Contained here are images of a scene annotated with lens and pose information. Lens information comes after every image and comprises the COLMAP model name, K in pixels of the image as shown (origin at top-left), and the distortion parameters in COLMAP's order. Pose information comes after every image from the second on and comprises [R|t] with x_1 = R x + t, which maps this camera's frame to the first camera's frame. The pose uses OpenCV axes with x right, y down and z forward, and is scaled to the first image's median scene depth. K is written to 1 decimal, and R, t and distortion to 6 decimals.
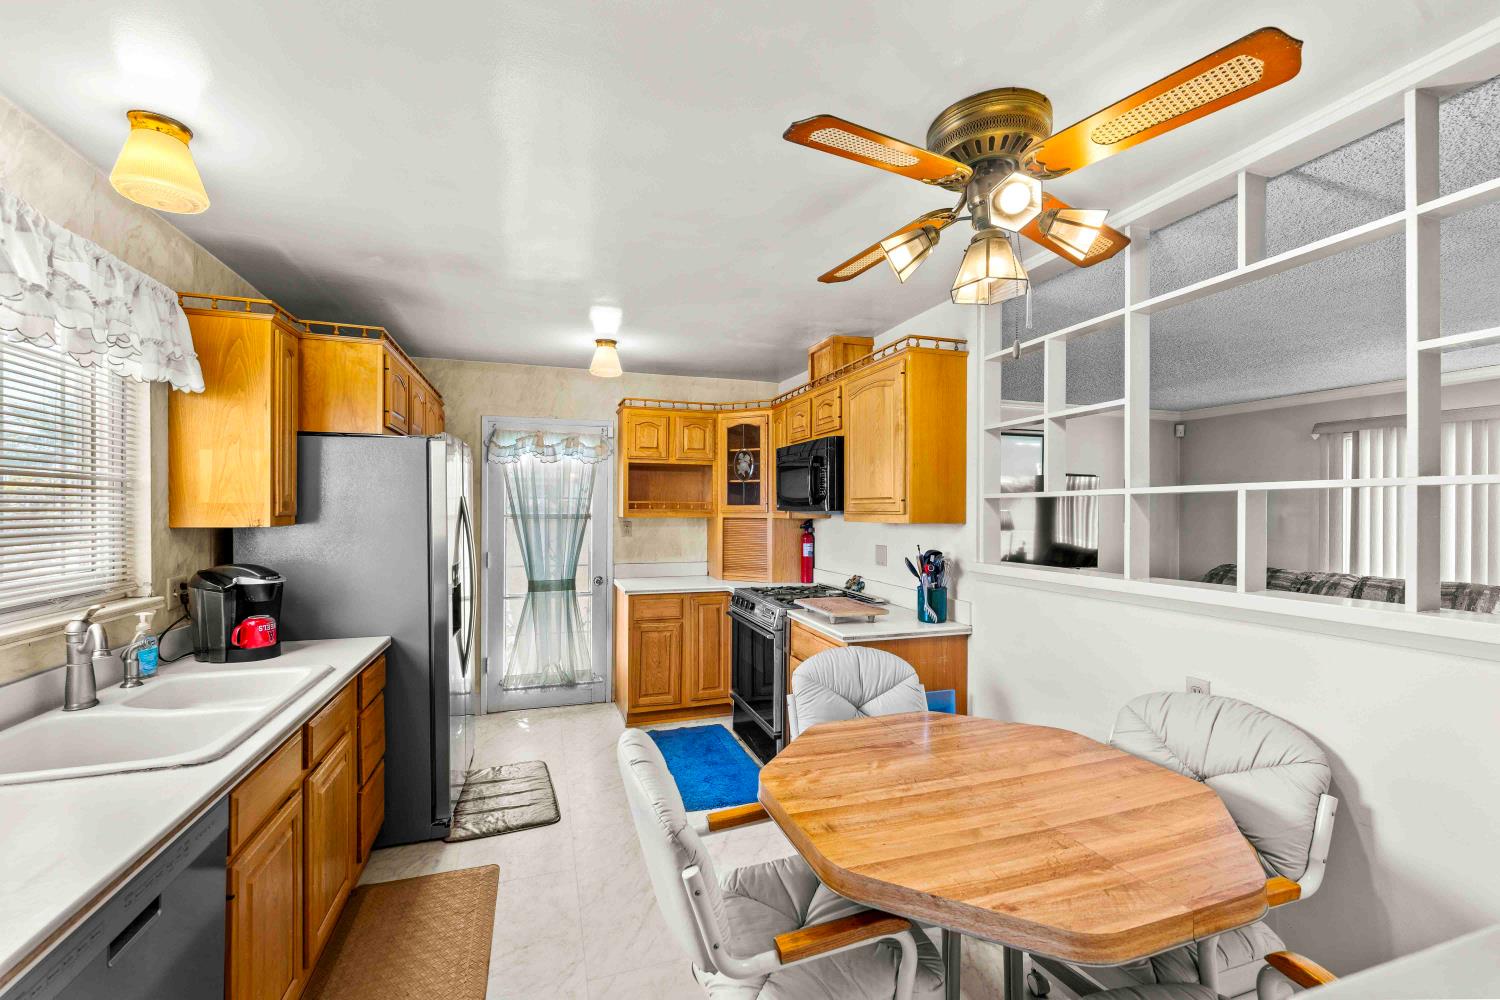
lens RADIAL K [[612.7, 0, 749.3], [0, 612.7, 509.7], [0, 0, 1]] dist [0.000084, -0.000958]
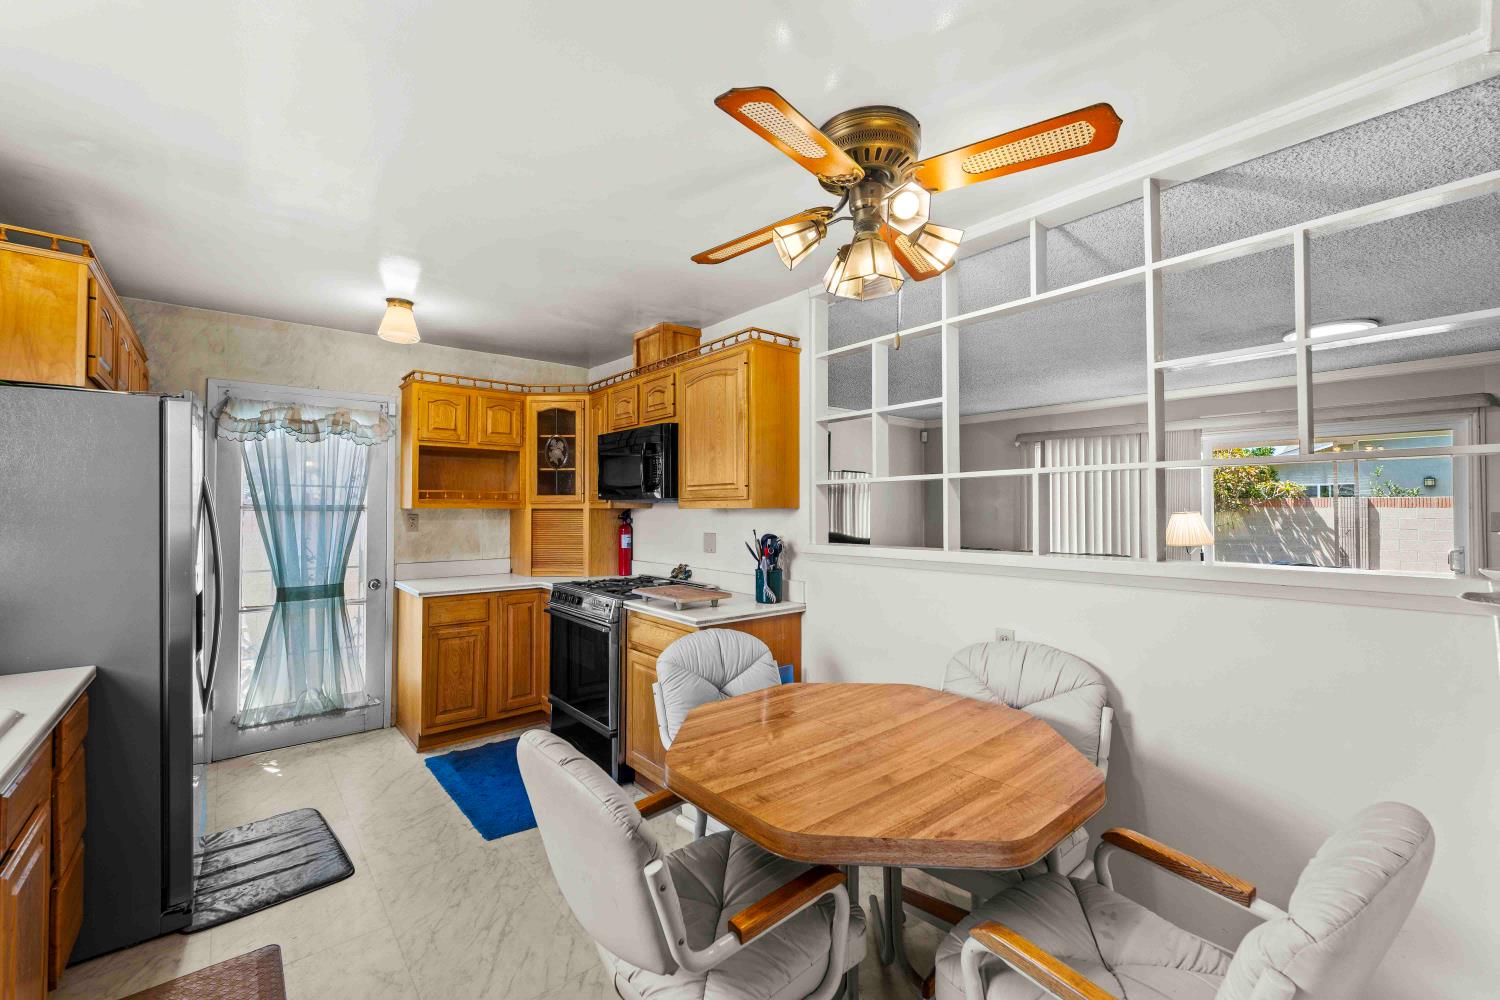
lens RADIAL K [[612.7, 0, 752.1], [0, 612.7, 498.3], [0, 0, 1]] dist [0.000084, -0.000958]
pose [[0.929606, 0.001503, 0.368552, -0.131524], [0.004996, 0.999848, -0.016680, 0.024841], [-0.368522, 0.017347, 0.929457, 0.037911]]
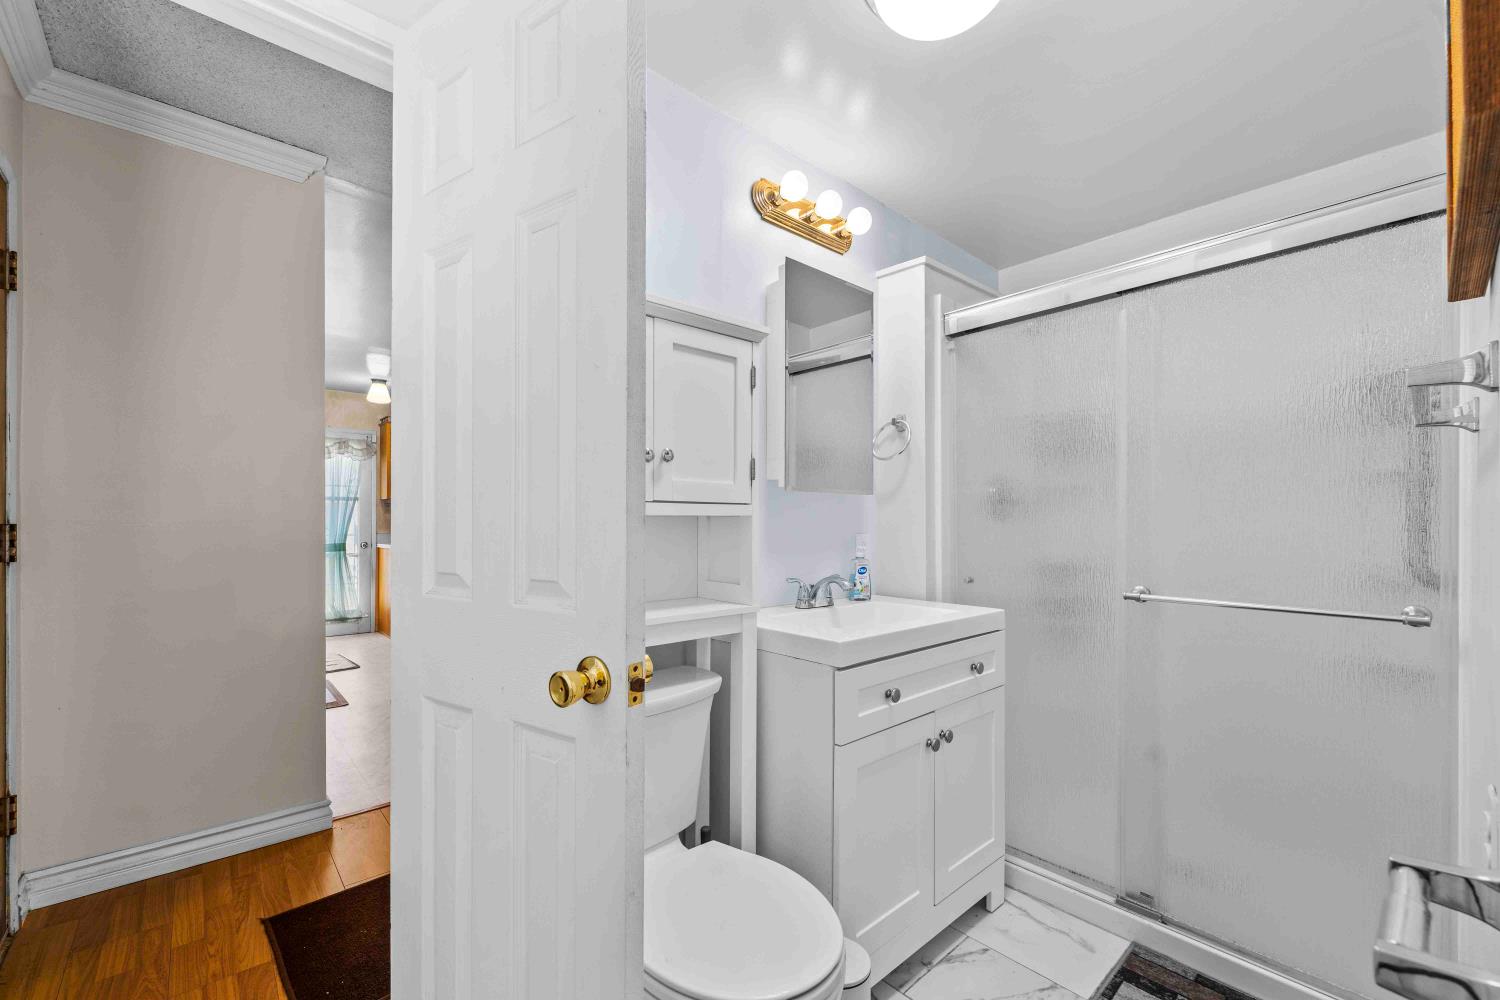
lens RADIAL K [[612.7, 0, 749.9], [0, 612.7, 515.4], [0, 0, 1]] dist [0.000084, -0.000958]
pose [[0.920612, -0.005320, 0.390443, 0.029506], [0.011335, 0.999850, -0.013102, 0.135486], [-0.390315, 0.016488, 0.920534, -1.105465]]
